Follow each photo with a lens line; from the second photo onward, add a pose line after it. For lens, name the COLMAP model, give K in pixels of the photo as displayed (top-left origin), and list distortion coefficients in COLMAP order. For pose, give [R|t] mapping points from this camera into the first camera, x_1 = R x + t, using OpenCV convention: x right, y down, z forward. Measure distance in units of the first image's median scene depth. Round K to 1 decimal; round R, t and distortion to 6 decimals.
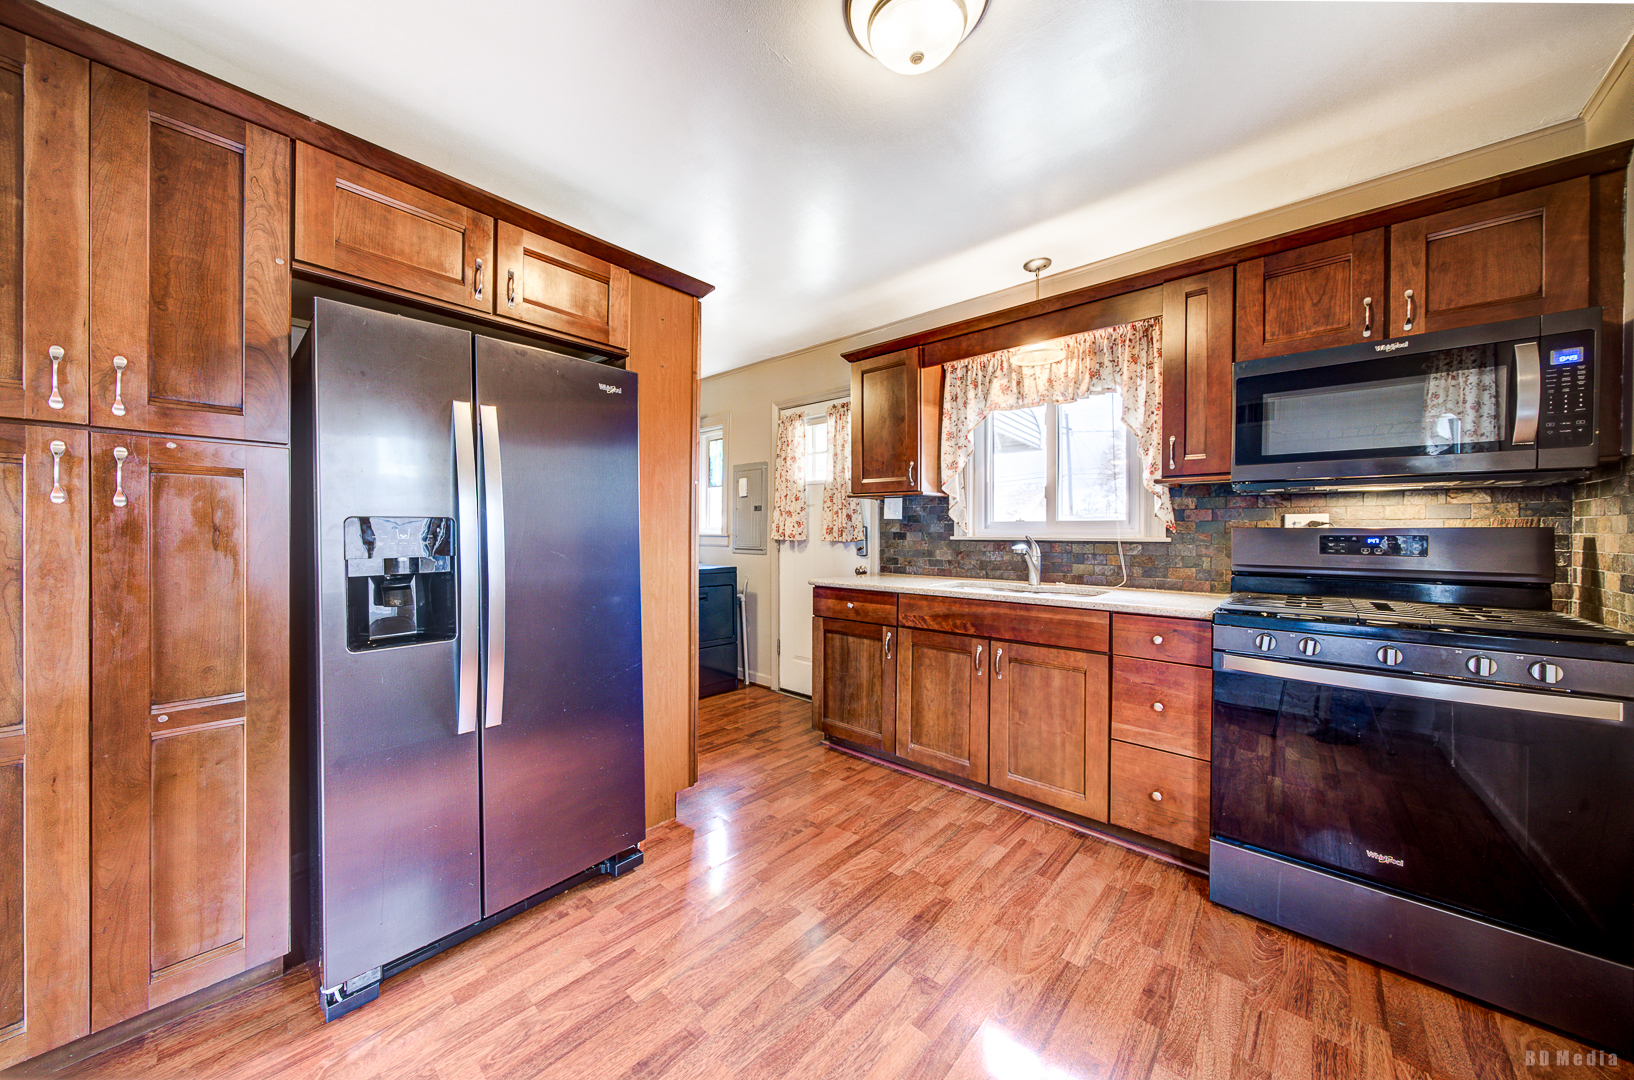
lens RADIAL K [[574.0, 0, 816.8], [0, 574.0, 526.0], [0, 0, 1]] dist [0.000174, 0.000058]
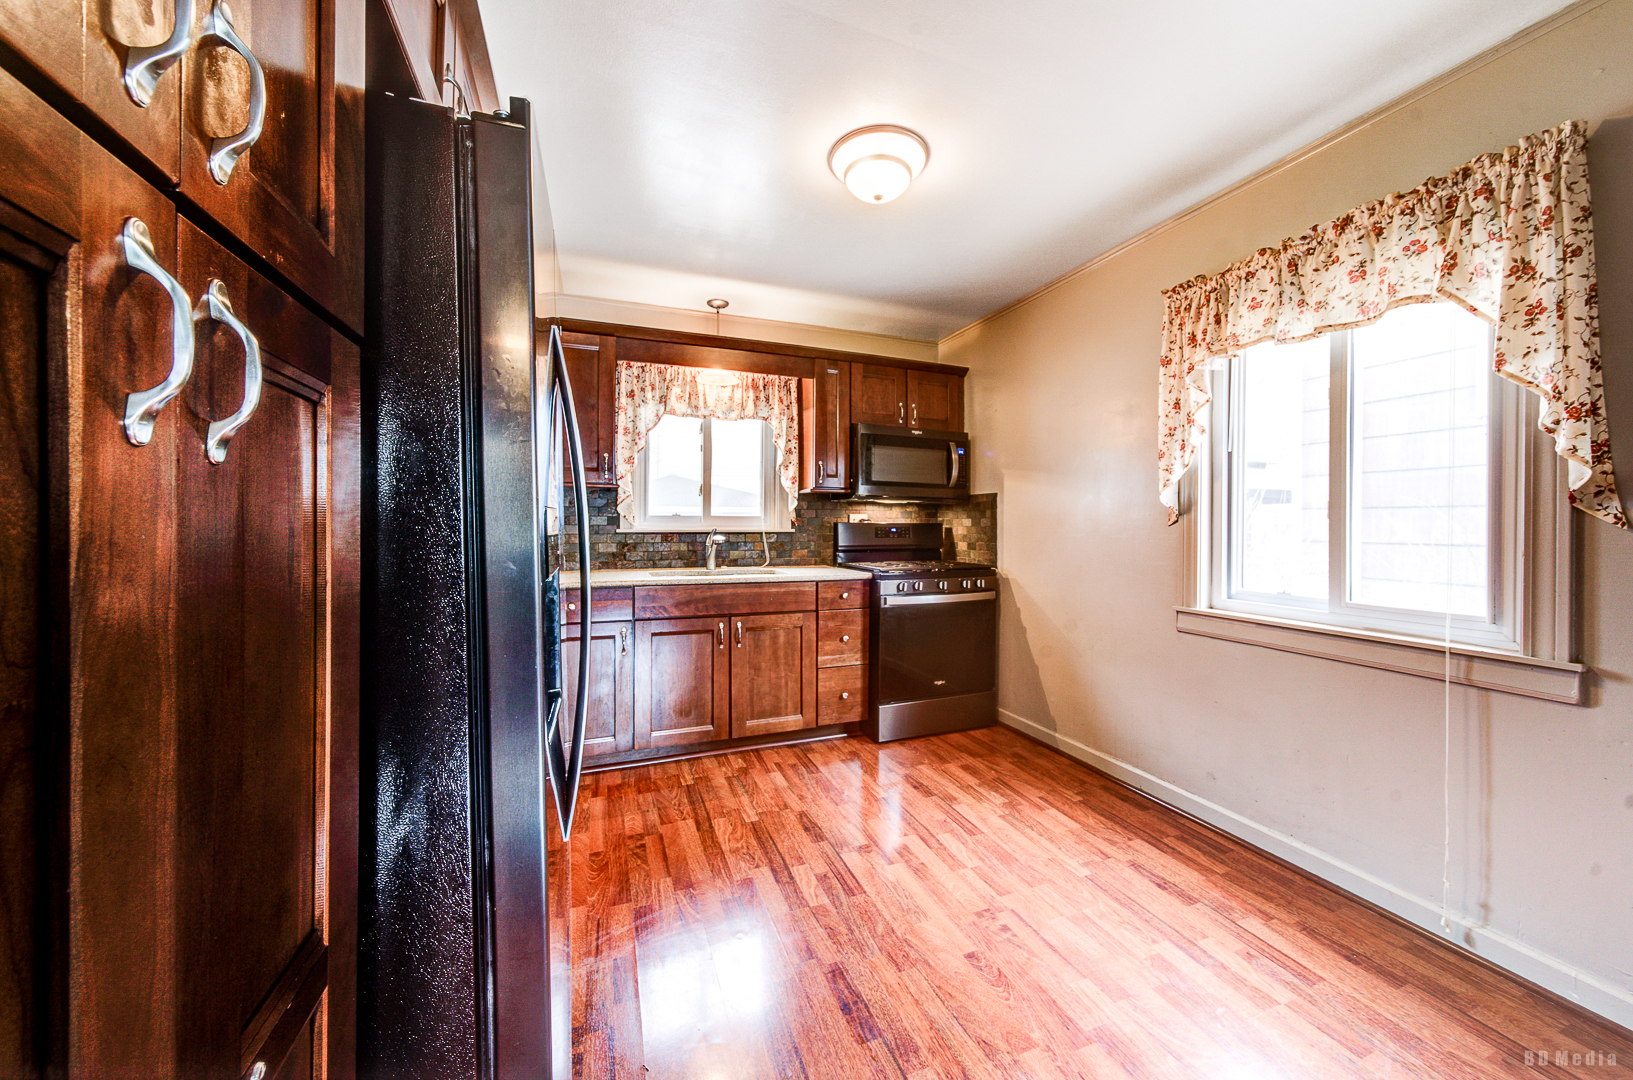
lens RADIAL K [[573.6, 0, 816.3], [0, 573.6, 526.0], [0, 0, 1]] dist [0.000174, 0.000058]
pose [[0.461209, -0.003520, 0.887285, -0.578708], [-0.010950, 0.999893, 0.009659, -0.001771], [-0.887224, -0.014170, 0.461121, 0.256303]]
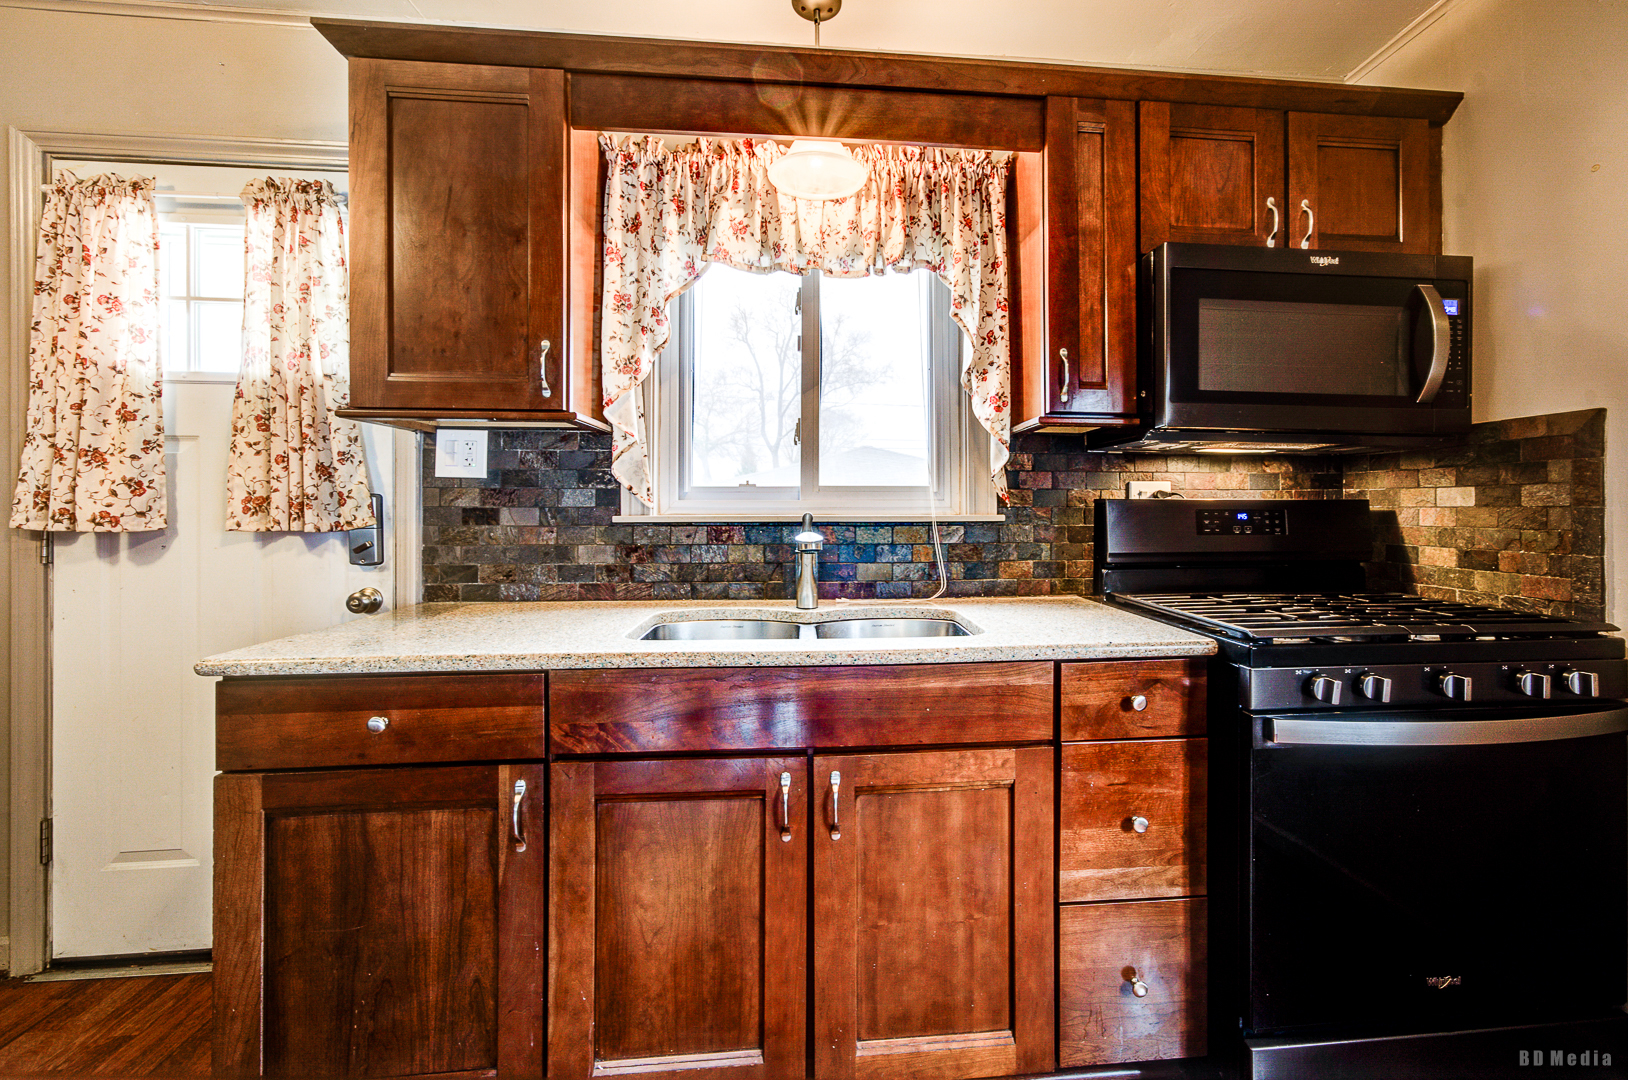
lens RADIAL K [[662.4, 0, 864.7], [0, 662.4, 506.7], [0, 0, 1]] dist [-0.012673, 0.006502]
pose [[0.680702, -0.002892, 0.732555, -0.032141], [-0.004865, 0.999952, 0.008469, 0.005229], [-0.732545, -0.009329, 0.680655, 0.545100]]
